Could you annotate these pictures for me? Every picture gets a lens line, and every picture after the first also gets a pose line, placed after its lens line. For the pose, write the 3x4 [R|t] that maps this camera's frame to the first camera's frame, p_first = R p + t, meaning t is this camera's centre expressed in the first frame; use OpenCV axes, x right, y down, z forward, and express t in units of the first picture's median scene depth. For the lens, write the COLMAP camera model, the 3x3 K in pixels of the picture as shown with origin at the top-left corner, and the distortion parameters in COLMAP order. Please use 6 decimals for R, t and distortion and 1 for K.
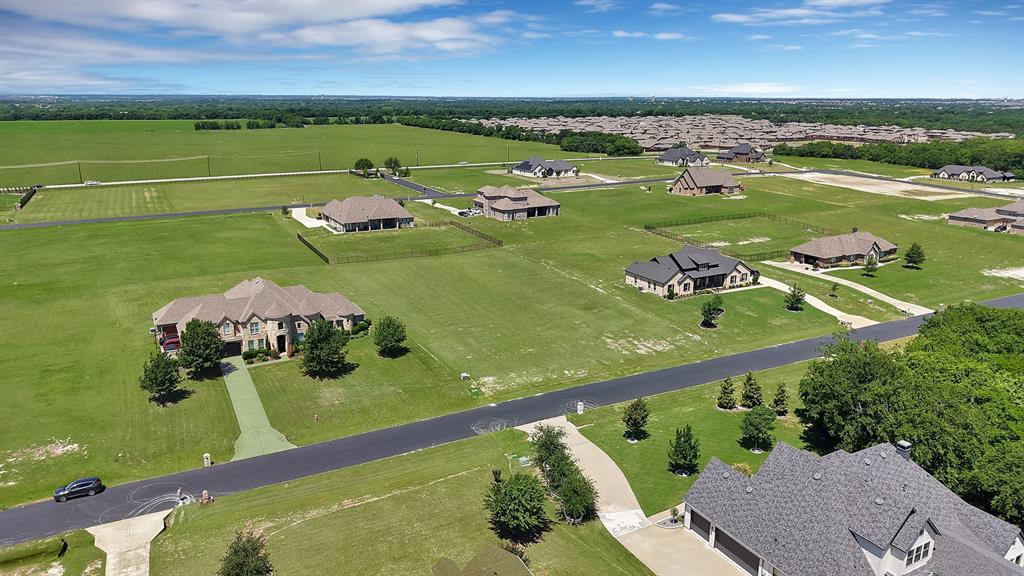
lens RADIAL K [[685.6, 0, 508.9], [0, 685.6, 340.4], [0, 0, 1]] dist [0.061326, -0.074833]
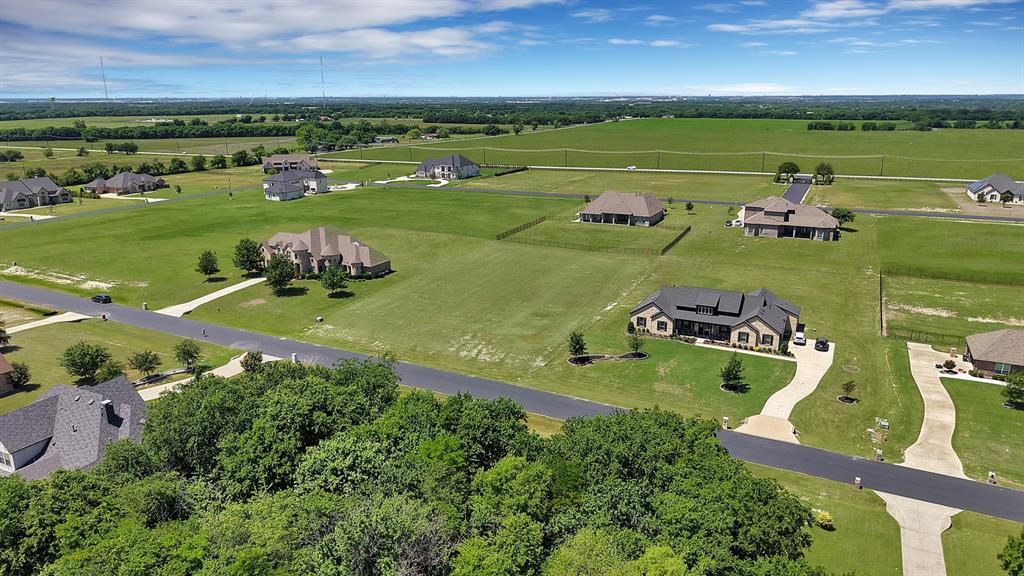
lens RADIAL K [[687.7, 0, 503.9], [0, 687.7, 322.3], [0, 0, 1]] dist [0.058120, -0.071654]
pose [[0.577936, 0.249687, -0.776947, 0.786942], [-0.269127, 0.957099, 0.107391, -0.119048], [0.770429, 0.147033, 0.620339, 0.340945]]
